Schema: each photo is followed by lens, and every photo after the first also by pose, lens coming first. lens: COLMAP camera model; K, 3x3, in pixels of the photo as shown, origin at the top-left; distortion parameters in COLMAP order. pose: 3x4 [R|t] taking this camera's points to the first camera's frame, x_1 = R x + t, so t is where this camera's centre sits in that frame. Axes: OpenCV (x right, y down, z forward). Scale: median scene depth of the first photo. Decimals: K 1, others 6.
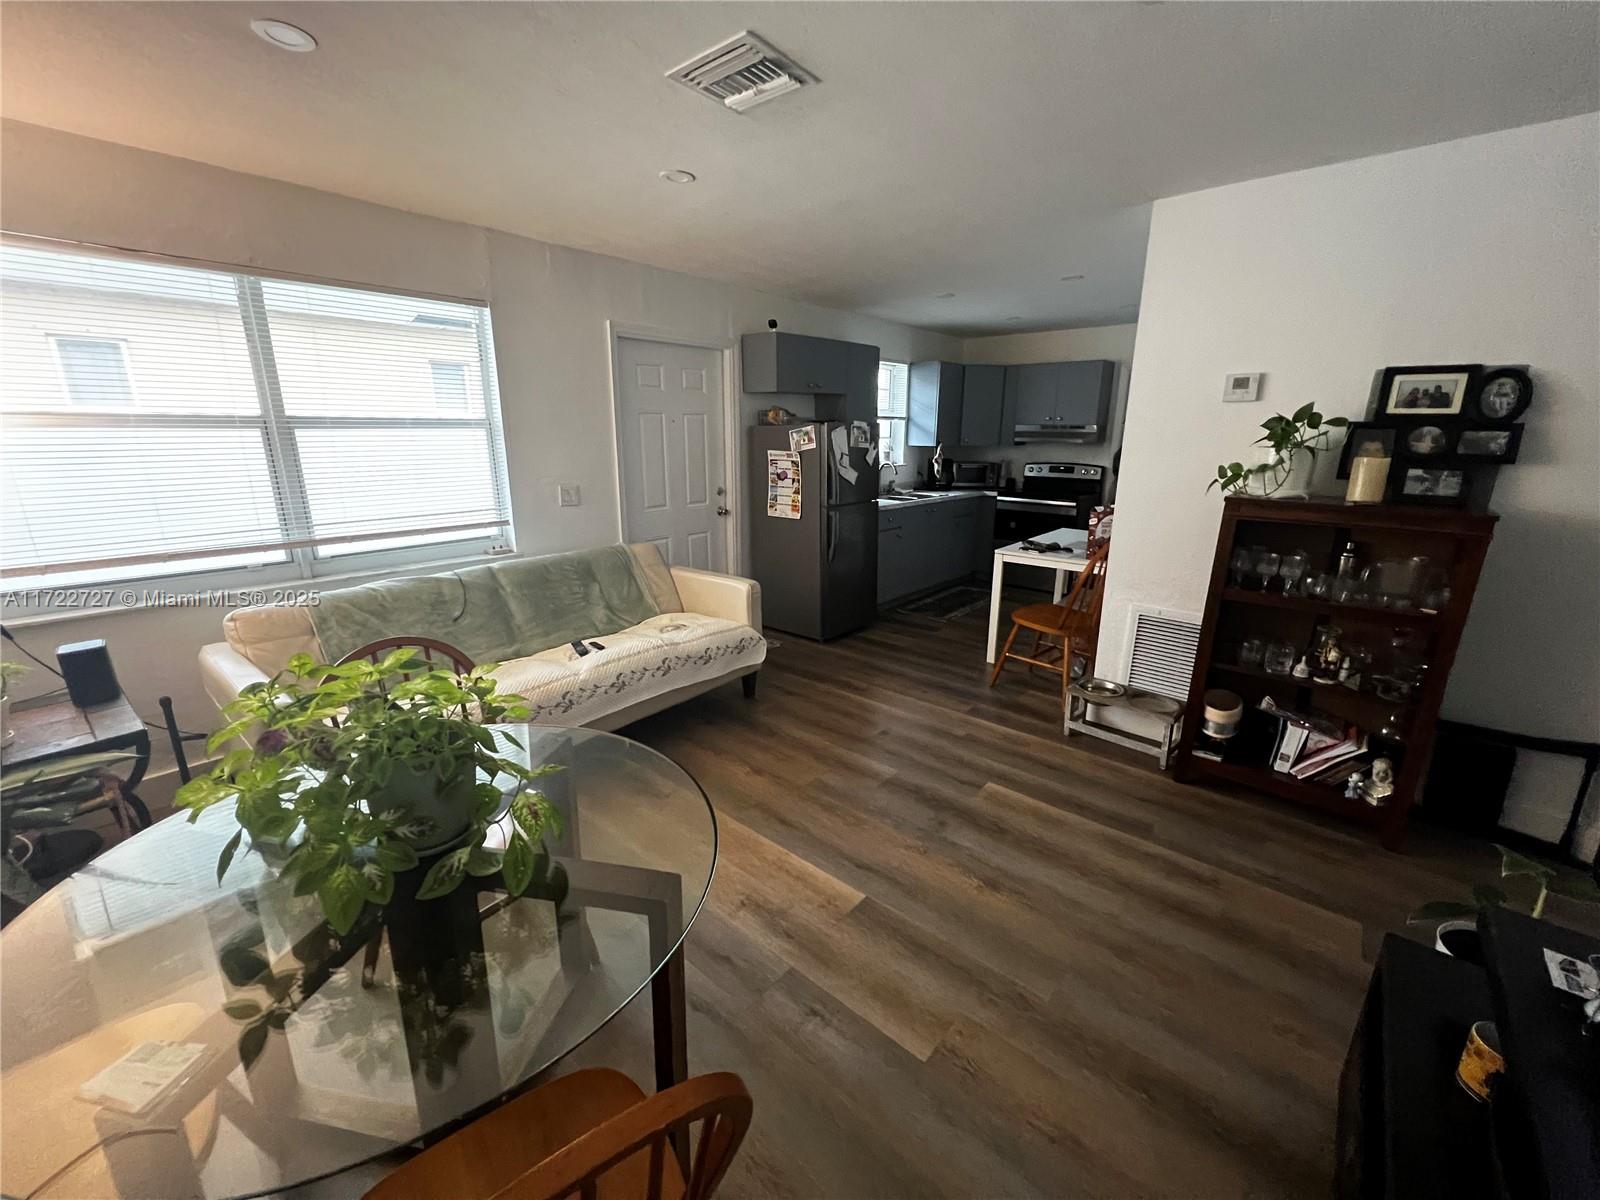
lens RADIAL K [[646.7, 0, 799.3], [0, 646.7, 600.2], [0, 0, 1]] dist [-0.000139, -0.000735]
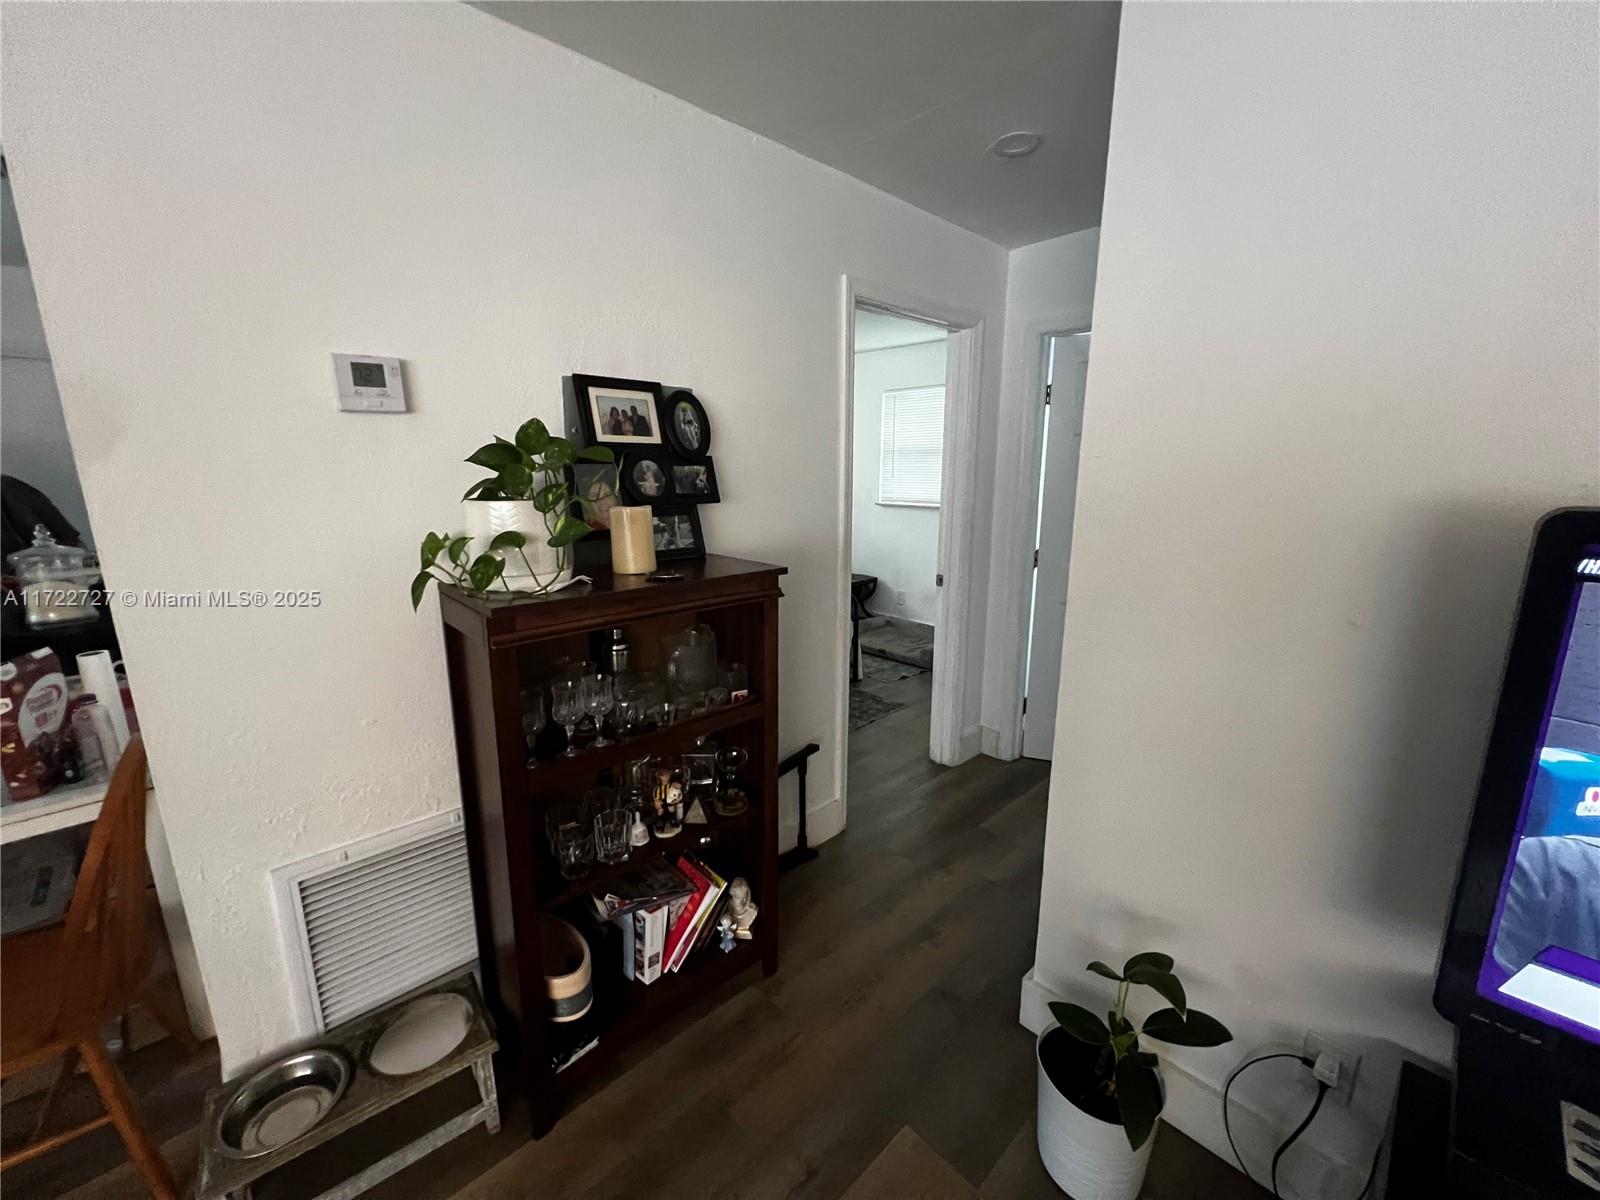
lens RADIAL K [[636.8, 0, 790.0], [0, 636.8, 599.5], [0, 0, 1]] dist [-0.002673, 0.000003]
pose [[0.111007, -0.217979, 0.969620, 0.238938], [0.258588, 0.948379, 0.183600, -0.202467], [-0.959588, 0.230352, 0.161643, 0.737406]]
